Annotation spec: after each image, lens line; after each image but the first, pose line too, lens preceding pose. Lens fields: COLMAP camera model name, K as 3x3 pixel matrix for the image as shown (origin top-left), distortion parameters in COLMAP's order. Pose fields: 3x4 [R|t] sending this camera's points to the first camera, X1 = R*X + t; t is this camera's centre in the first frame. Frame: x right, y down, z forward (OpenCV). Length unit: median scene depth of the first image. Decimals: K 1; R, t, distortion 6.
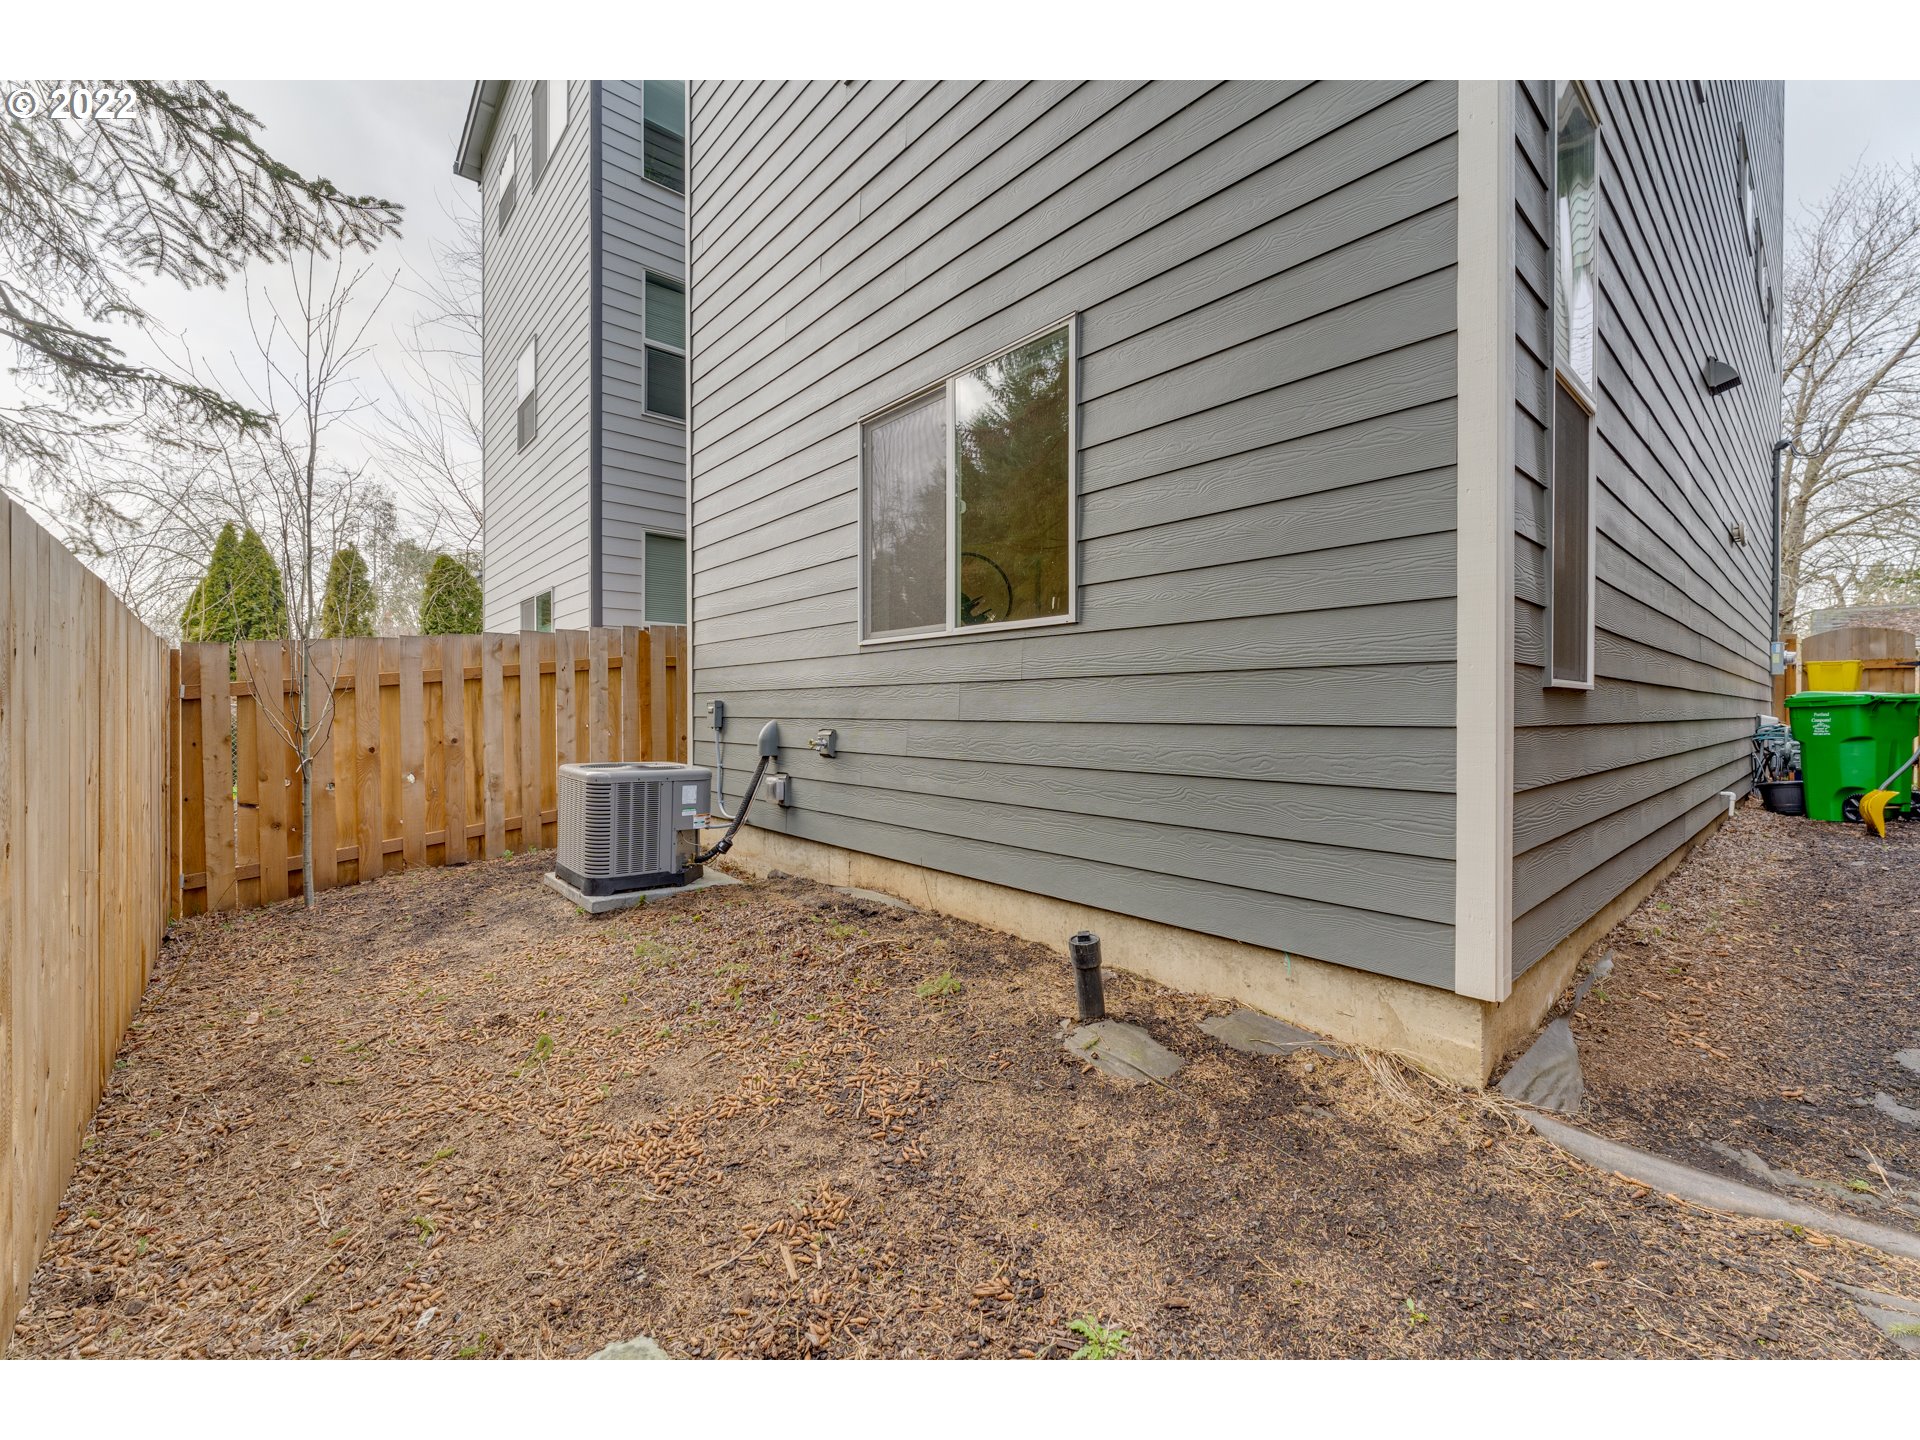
lens RADIAL K [[799.9, 0, 963.6], [0, 799.9, 714.8], [0, 0, 1]] dist [-0.001996, -0.000003]
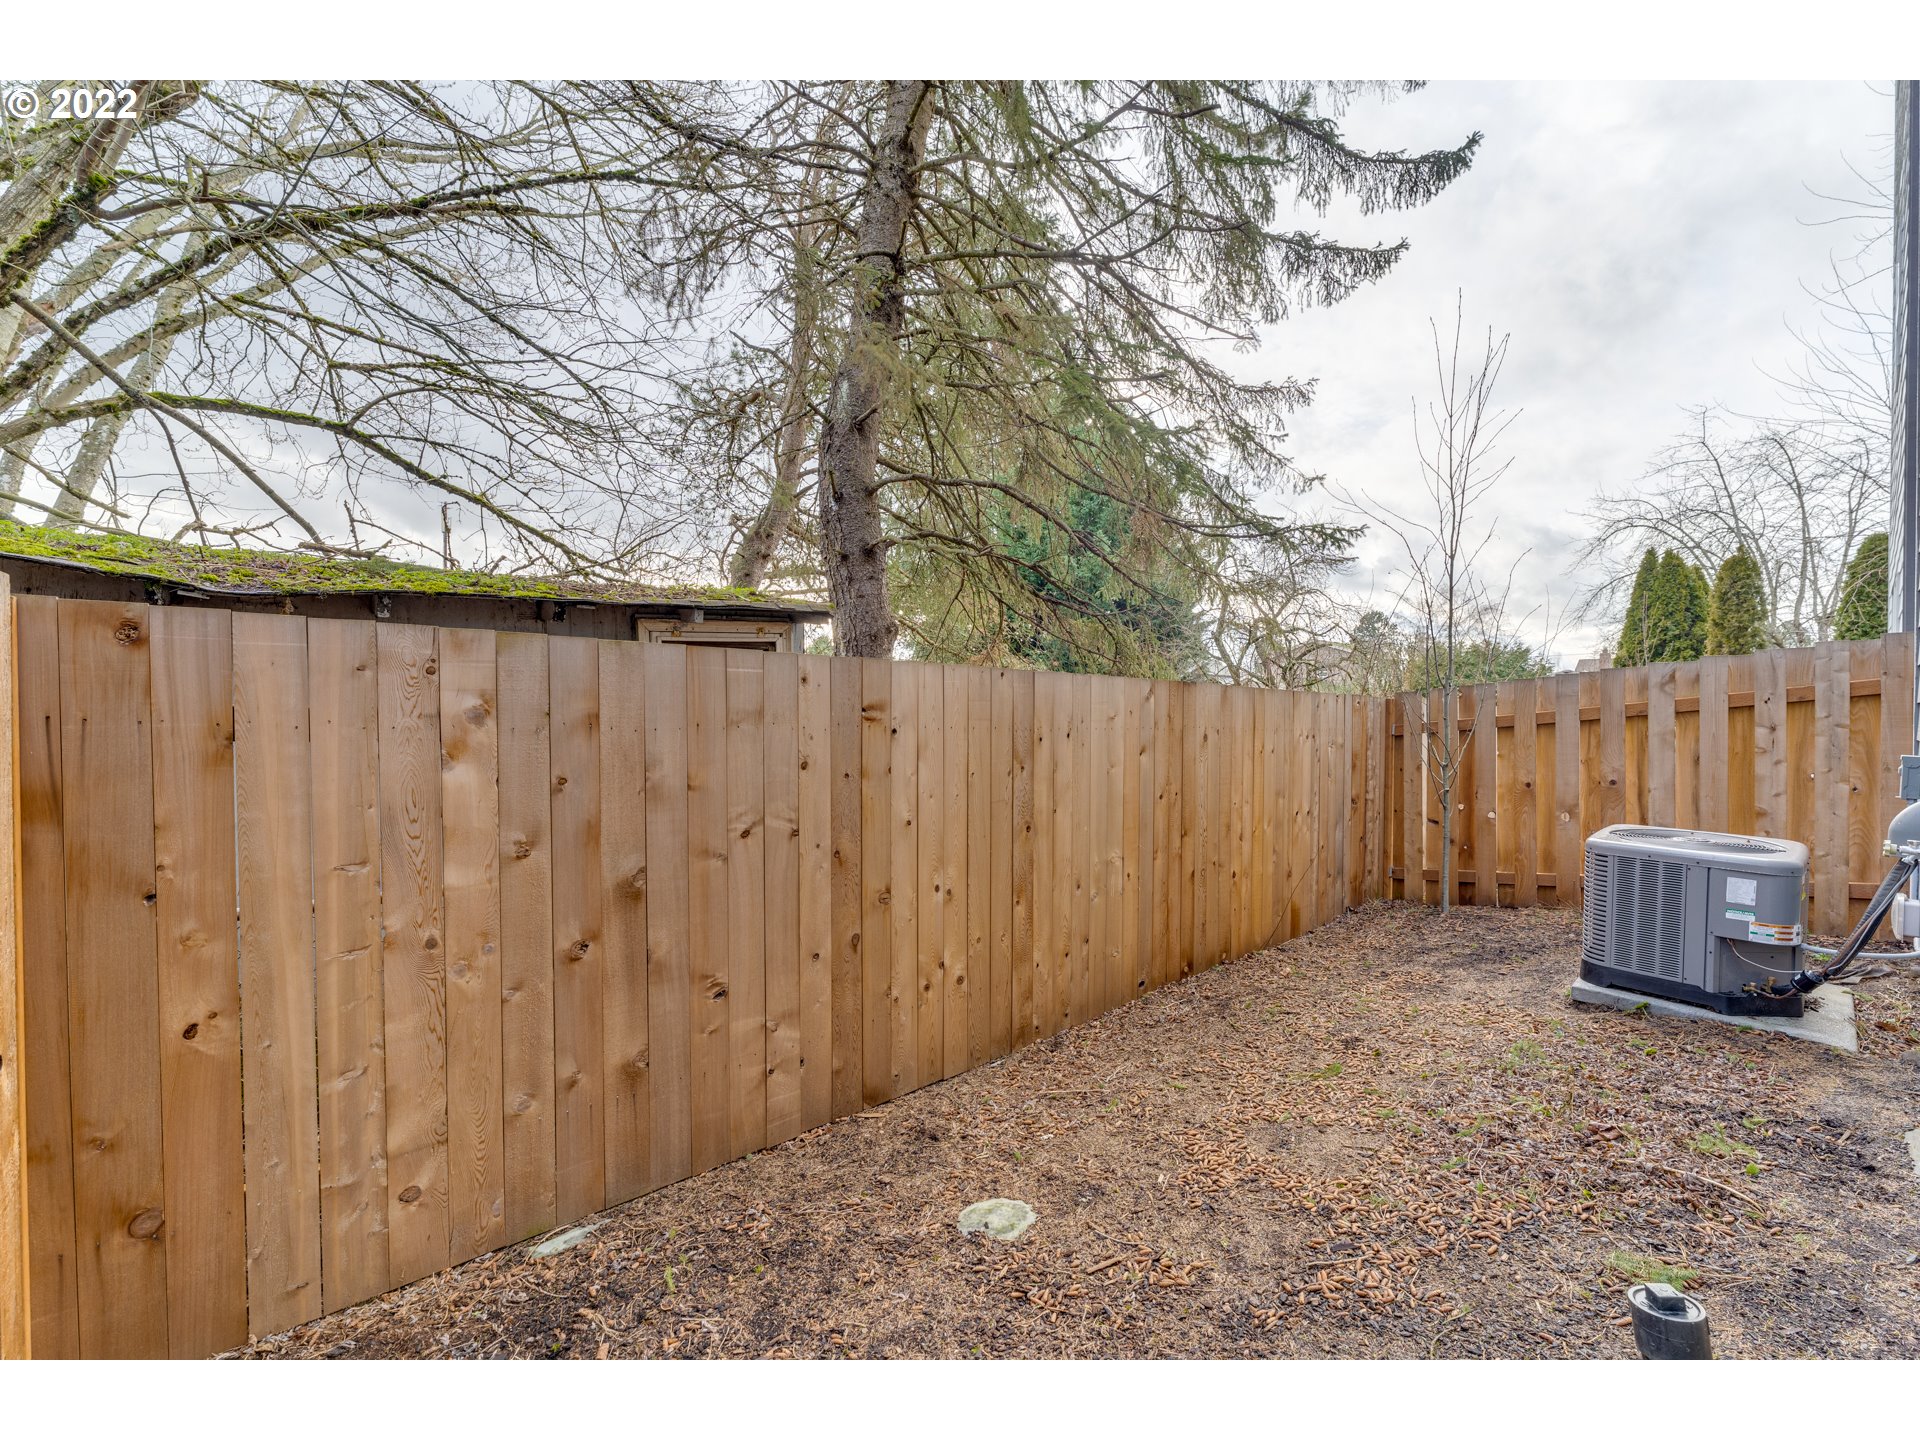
lens RADIAL K [[799.9, 0, 962.3], [0, 799.9, 725.3], [0, 0, 1]] dist [-0.001996, -0.000003]
pose [[-0.014842, 0.017312, -0.999740, 0.312895], [-0.005097, 0.999836, 0.017389, -0.047547], [0.999877, 0.005354, -0.014751, 0.256817]]
